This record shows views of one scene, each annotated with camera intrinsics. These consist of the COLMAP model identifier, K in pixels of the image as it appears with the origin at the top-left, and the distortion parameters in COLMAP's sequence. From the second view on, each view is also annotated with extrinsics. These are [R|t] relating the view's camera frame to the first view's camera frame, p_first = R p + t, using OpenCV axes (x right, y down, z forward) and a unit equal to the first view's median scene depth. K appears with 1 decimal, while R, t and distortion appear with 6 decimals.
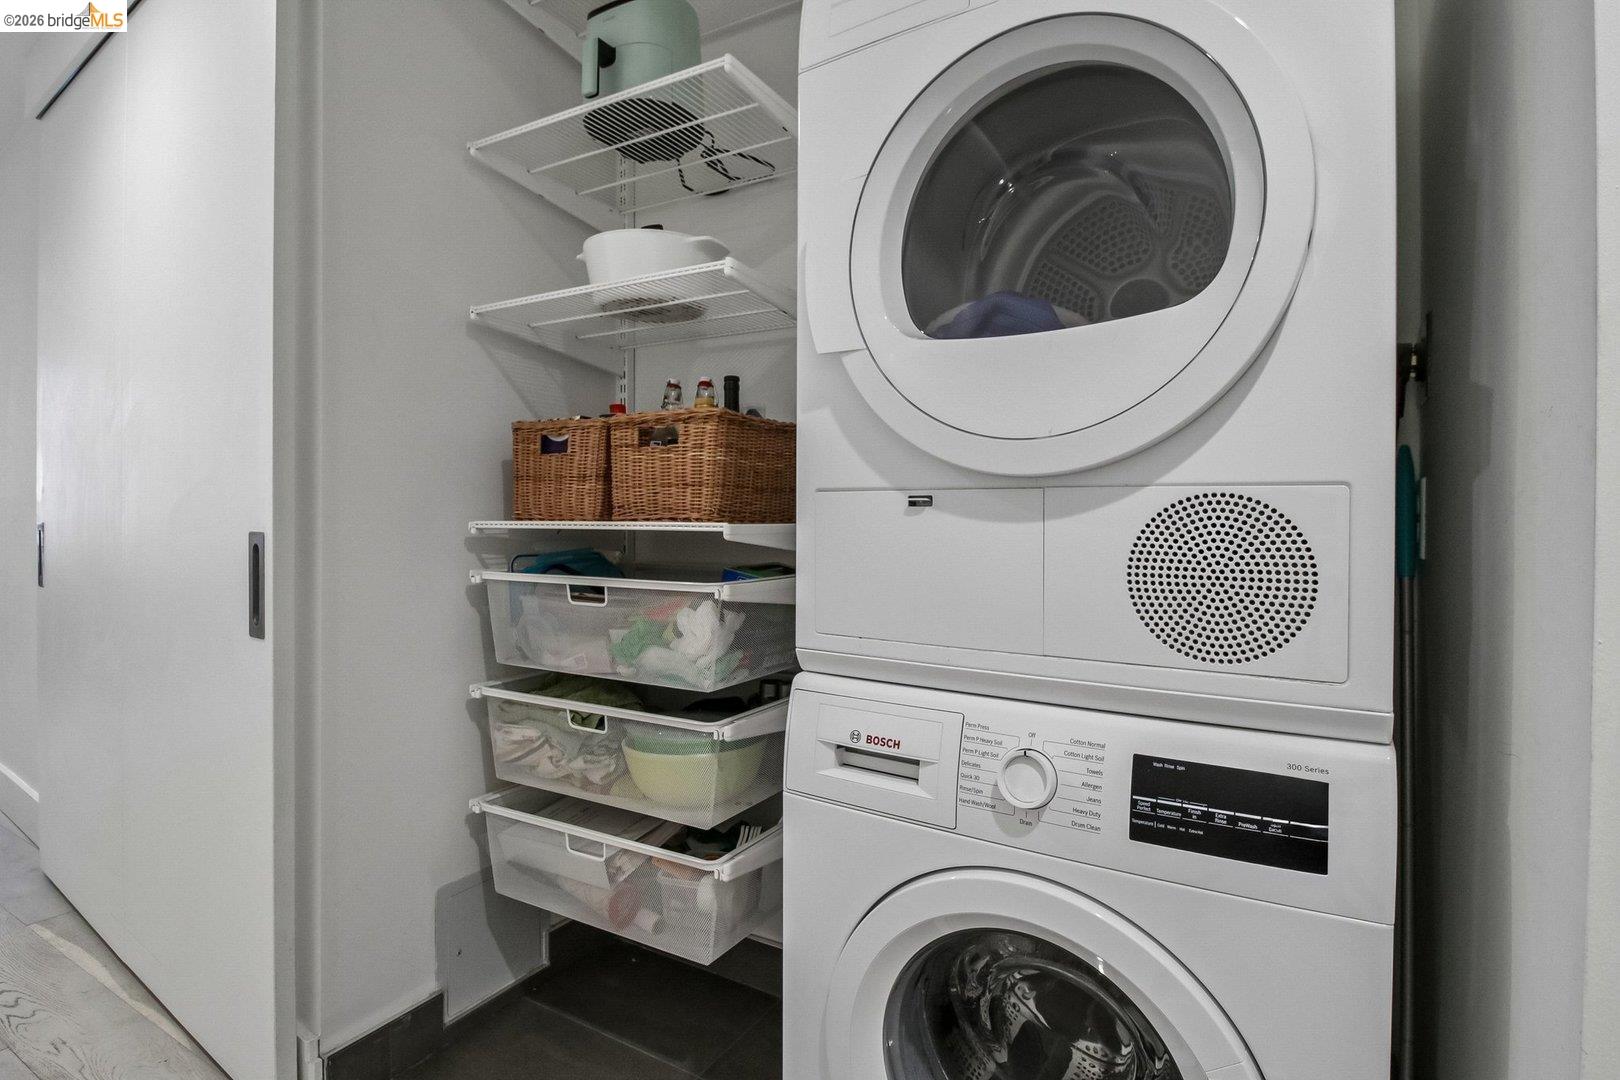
lens RADIAL K [[817.5, 0, 811.4], [0, 817.5, 515.8], [0, 0, 1]] dist [0.005355, -0.014018]
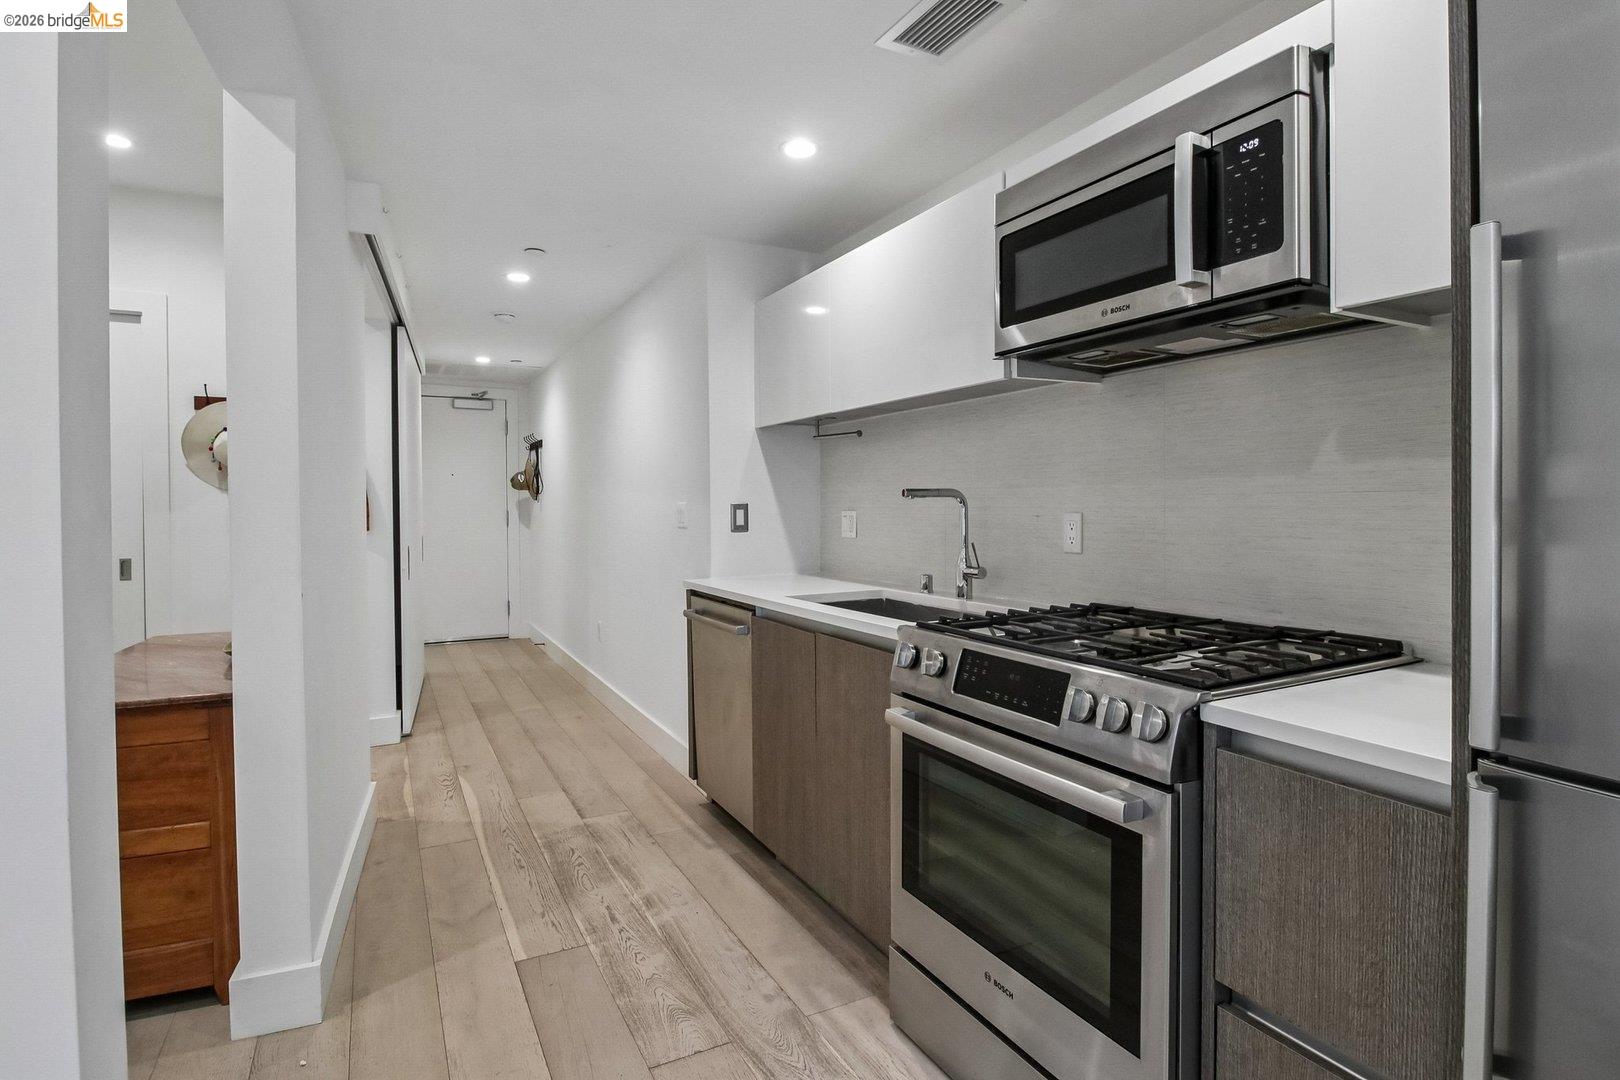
lens RADIAL K [[817.5, 0, 811.4], [0, 817.5, 515.8], [0, 0, 1]] dist [0.005355, -0.014018]
pose [[-0.854980, -0.006847, 0.518616, -5.751907], [0.005555, 0.999735, 0.022357, -0.252814], [-0.518631, 0.021996, -0.854715, 4.564309]]
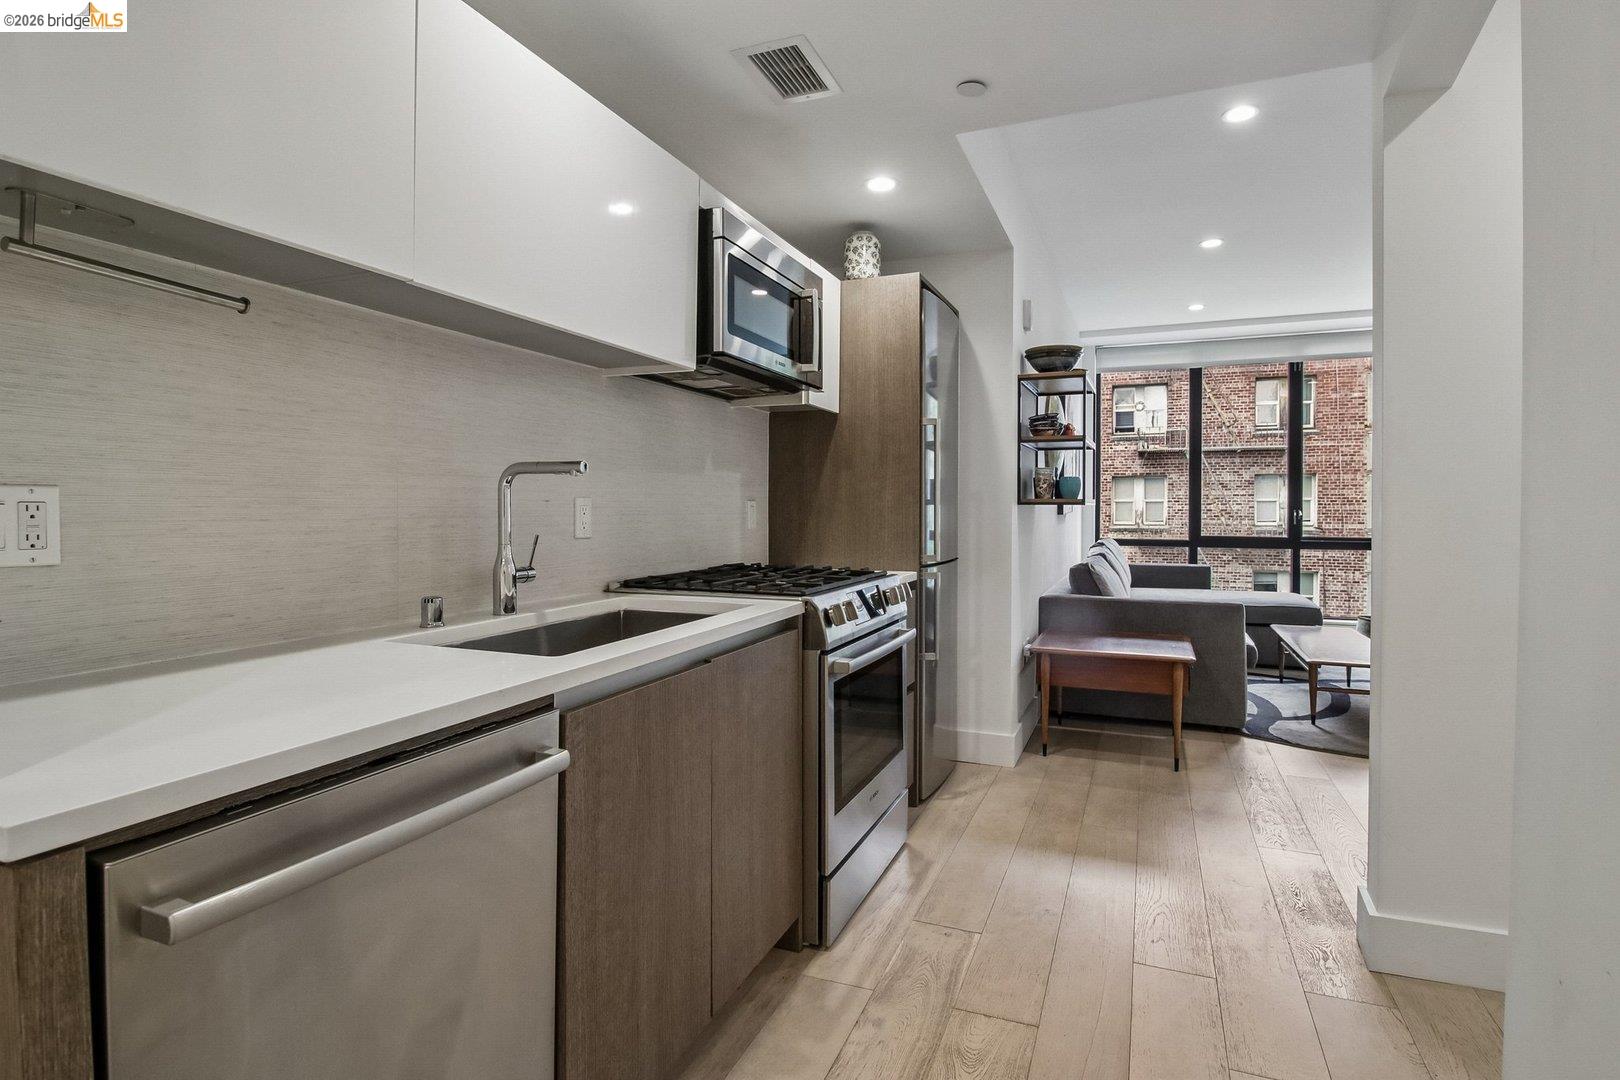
lens RADIAL K [[817.5, 0, 811.4], [0, 817.5, 515.8], [0, 0, 1]] dist [0.005355, -0.014018]
pose [[0.146199, 0.005464, -0.989240, -2.383401], [-0.007709, 0.999961, 0.004384, -0.156304], [0.989225, 0.006985, 0.146236, 2.179676]]
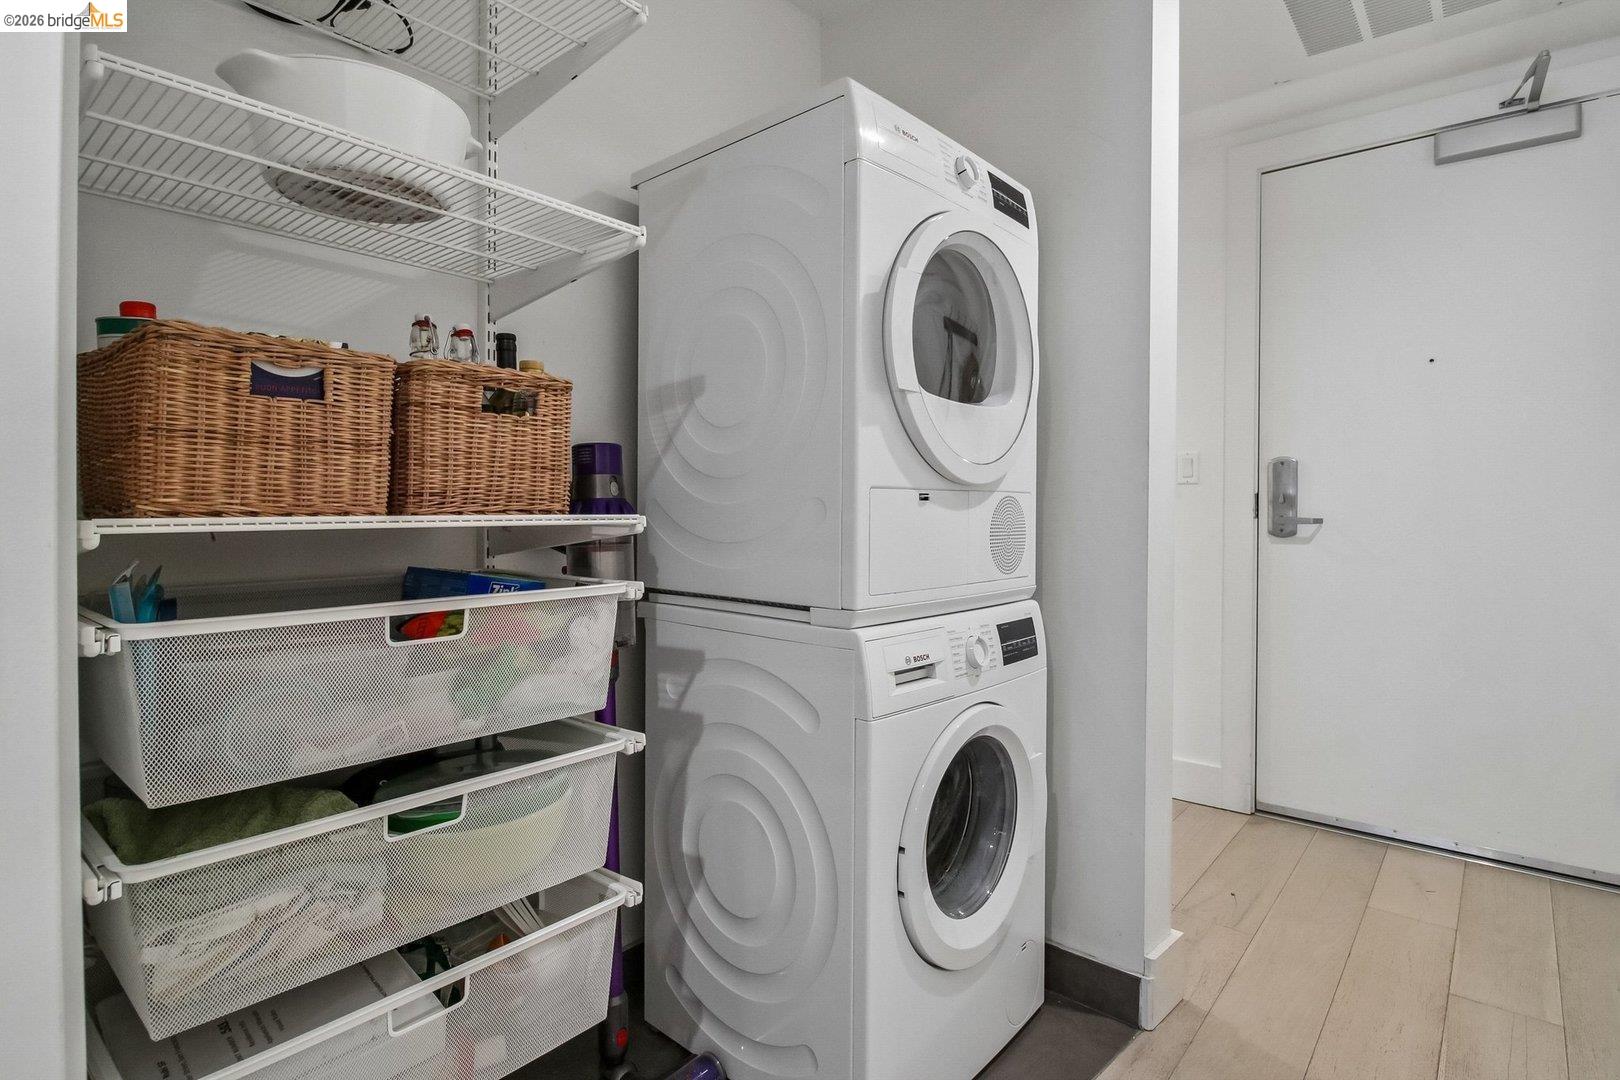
lens RADIAL K [[817.5, 0, 811.4], [0, 817.5, 515.8], [0, 0, 1]] dist [0.005355, -0.014018]
pose [[0.165796, -0.012452, 0.986081, -1.454626], [0.000568, 0.999921, 0.012532, -0.001954], [-0.986160, -0.001517, 0.165790, 0.978009]]
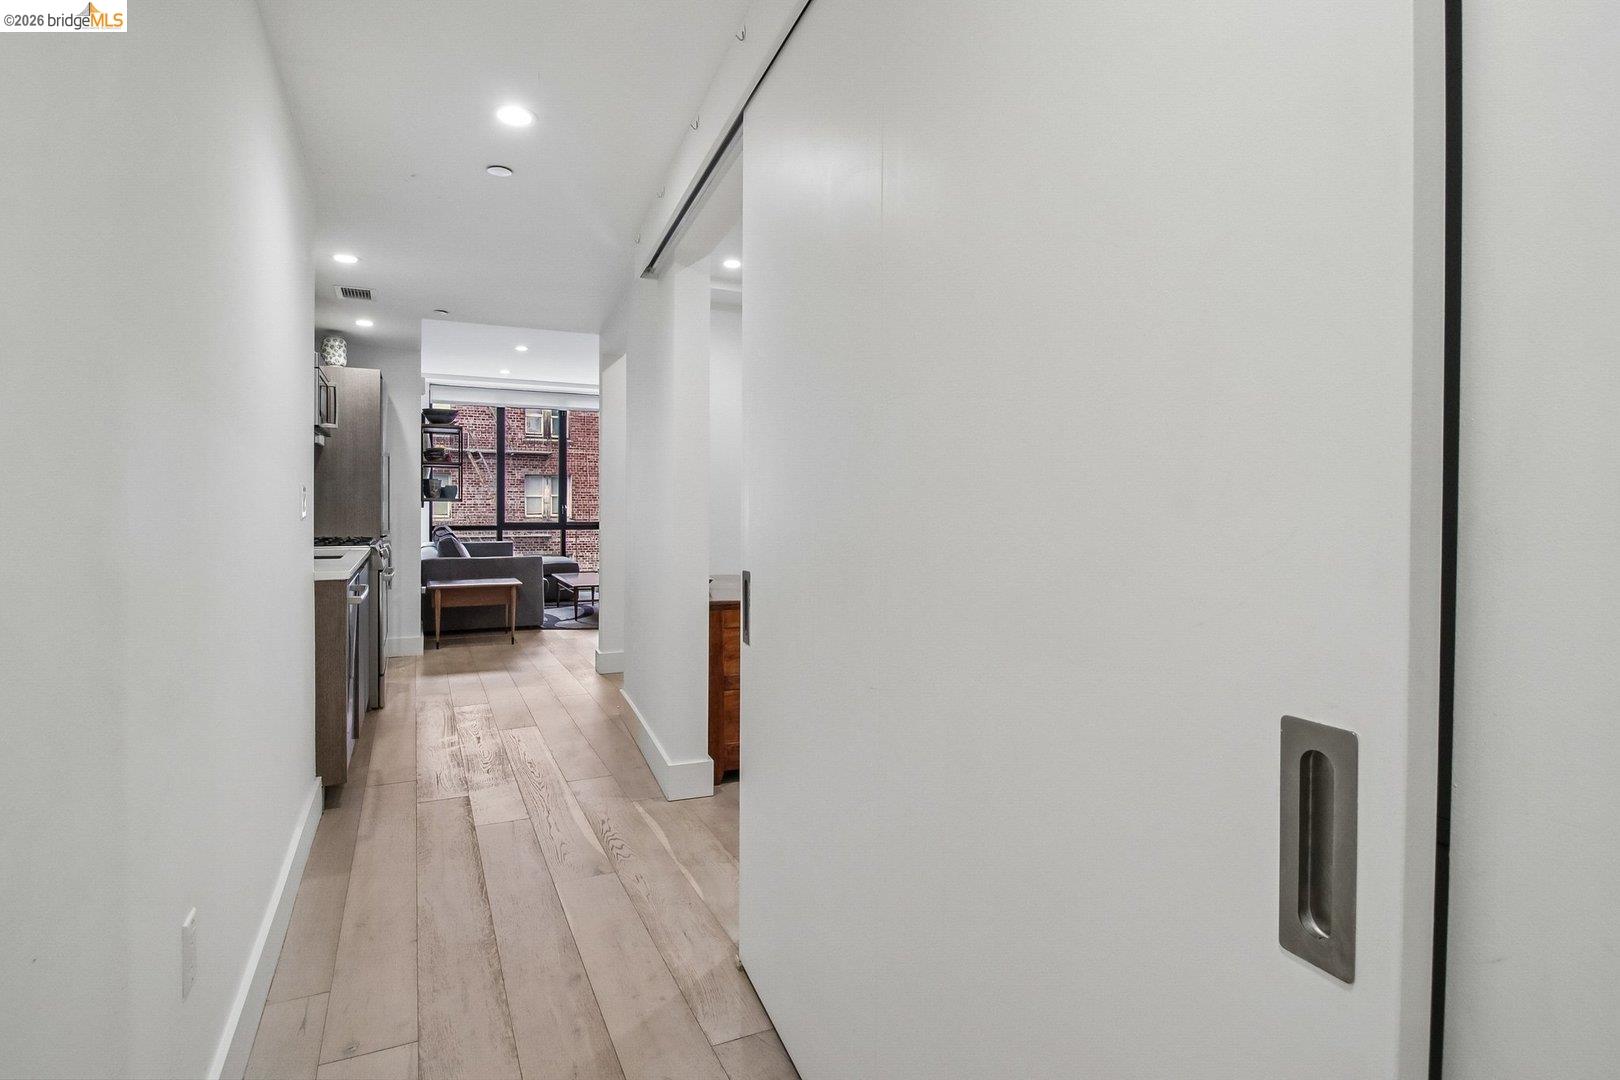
lens RADIAL K [[817.5, 0, 811.4], [0, 817.5, 515.8], [0, 0, 1]] dist [0.005355, -0.014018]
pose [[0.835035, 0.007548, -0.550145, 0.441489], [-0.005280, 0.999970, 0.005704, -0.135849], [0.550171, -0.001858, 0.835050, -0.312453]]
